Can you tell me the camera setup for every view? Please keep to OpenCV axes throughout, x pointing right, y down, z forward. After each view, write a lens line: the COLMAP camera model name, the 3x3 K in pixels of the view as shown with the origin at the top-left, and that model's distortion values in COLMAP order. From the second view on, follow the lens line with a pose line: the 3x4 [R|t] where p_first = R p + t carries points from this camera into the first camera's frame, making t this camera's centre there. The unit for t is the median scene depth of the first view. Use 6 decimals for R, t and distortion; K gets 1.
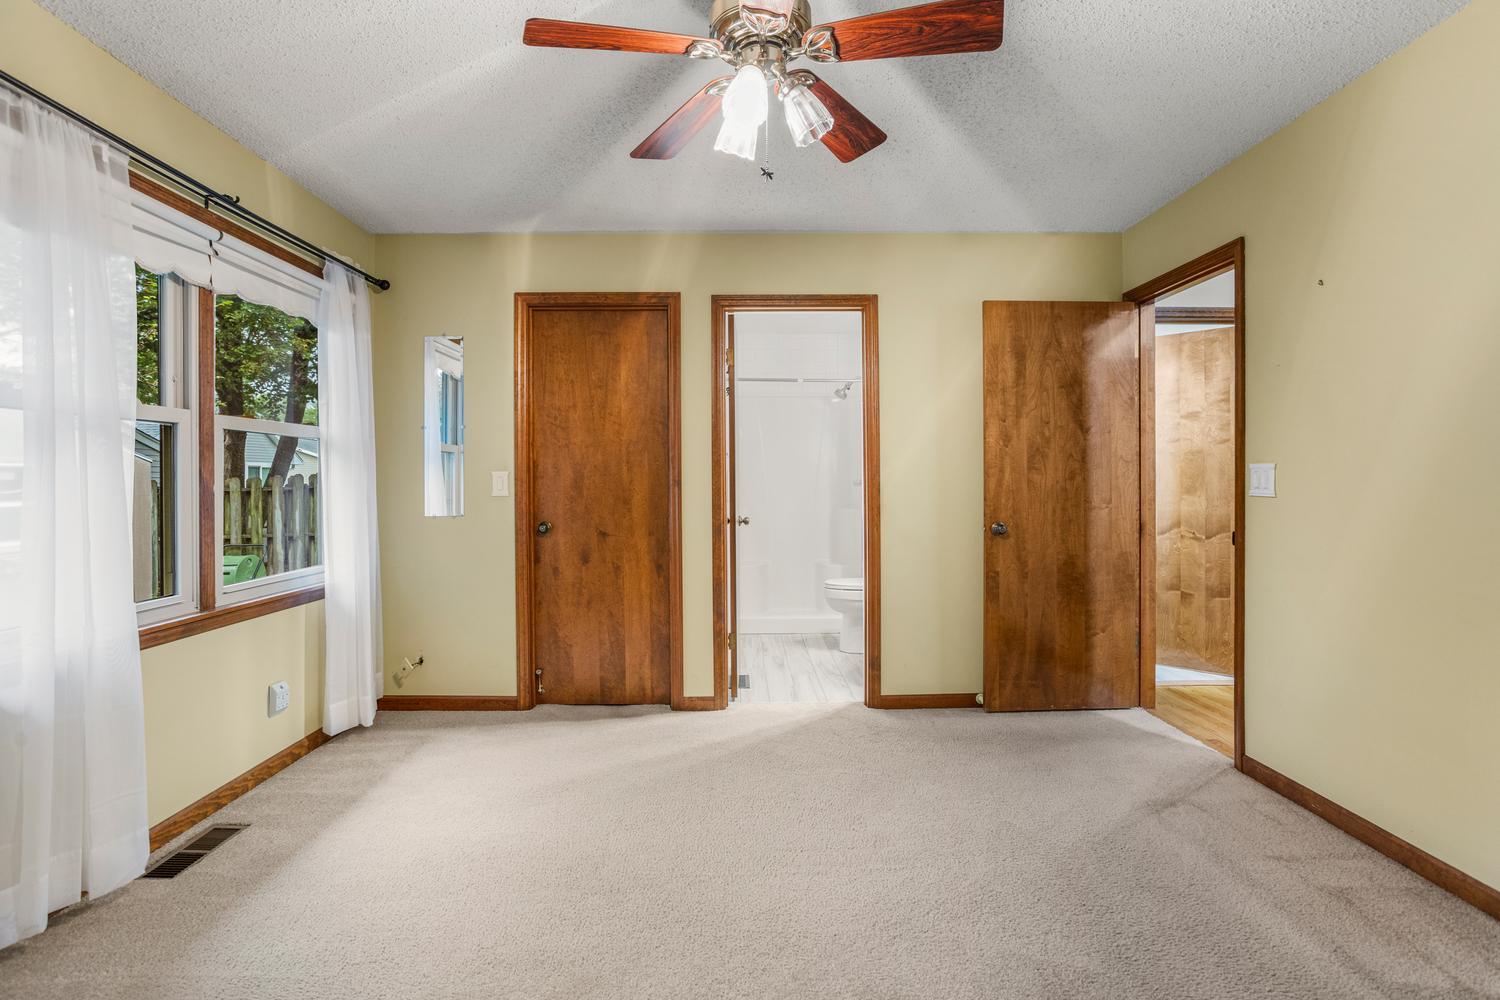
lens RADIAL K [[732.8, 0, 746.1], [0, 732.8, 489.5], [0, 0, 1]] dist [-0.051373, 0.027501]
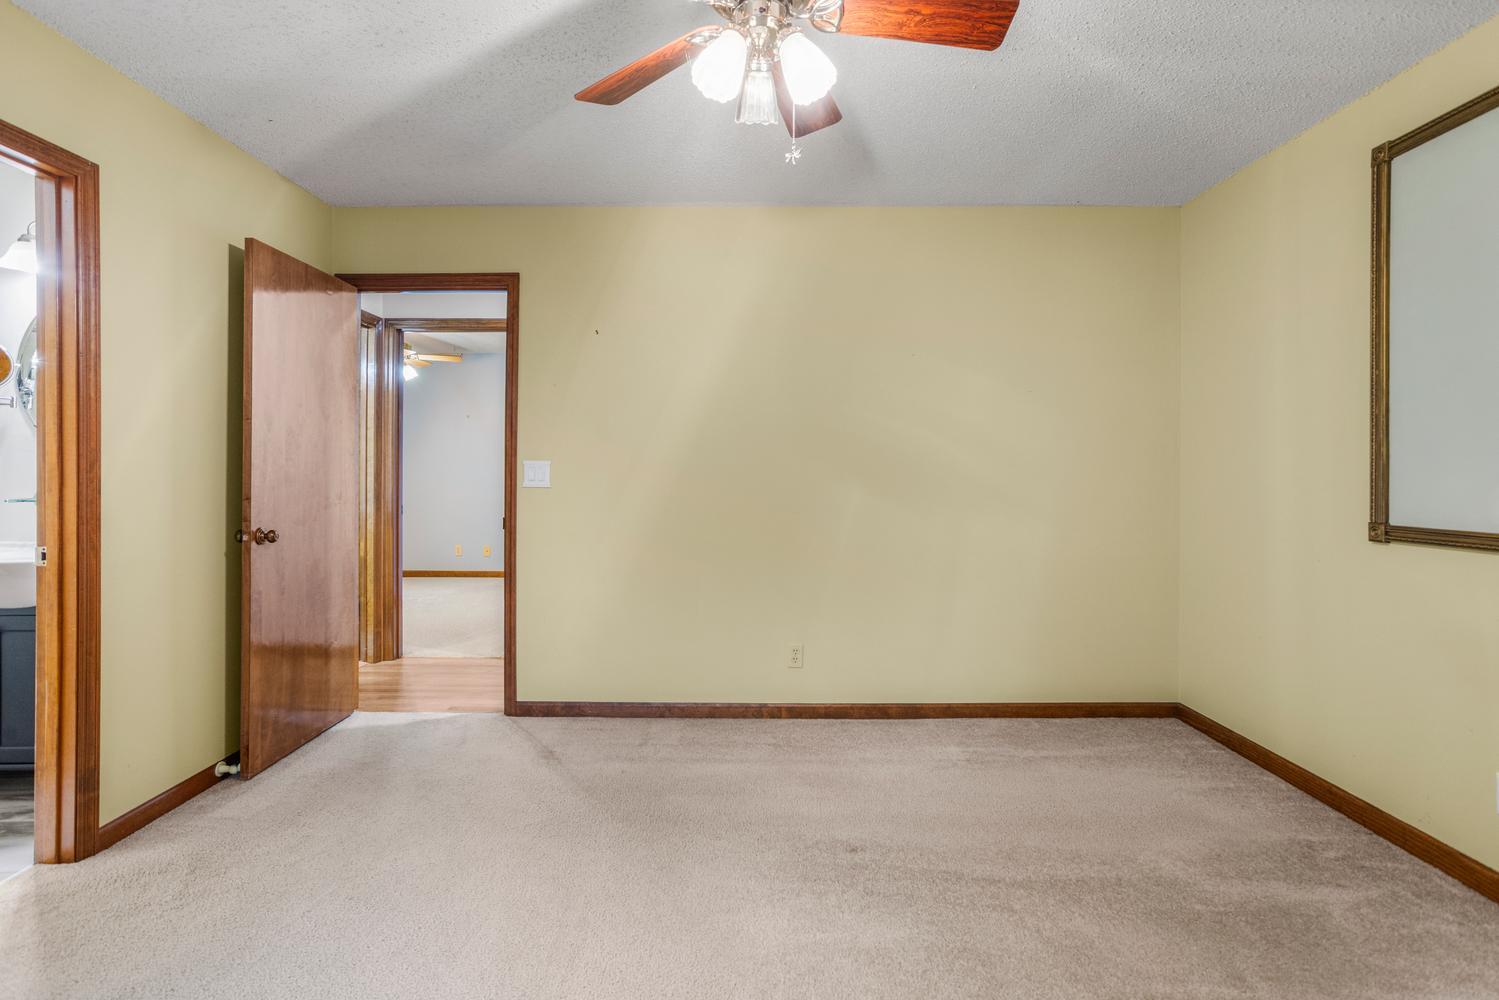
lens RADIAL K [[742.7, 0, 747.0], [0, 742.7, 484.2], [0, 0, 1]] dist [-0.053963, 0.033017]
pose [[0.017752, -0.014603, 0.999736, -0.489020], [0.011390, 0.999831, 0.014403, -0.008631], [-0.999778, 0.011131, 0.017915, 0.538675]]
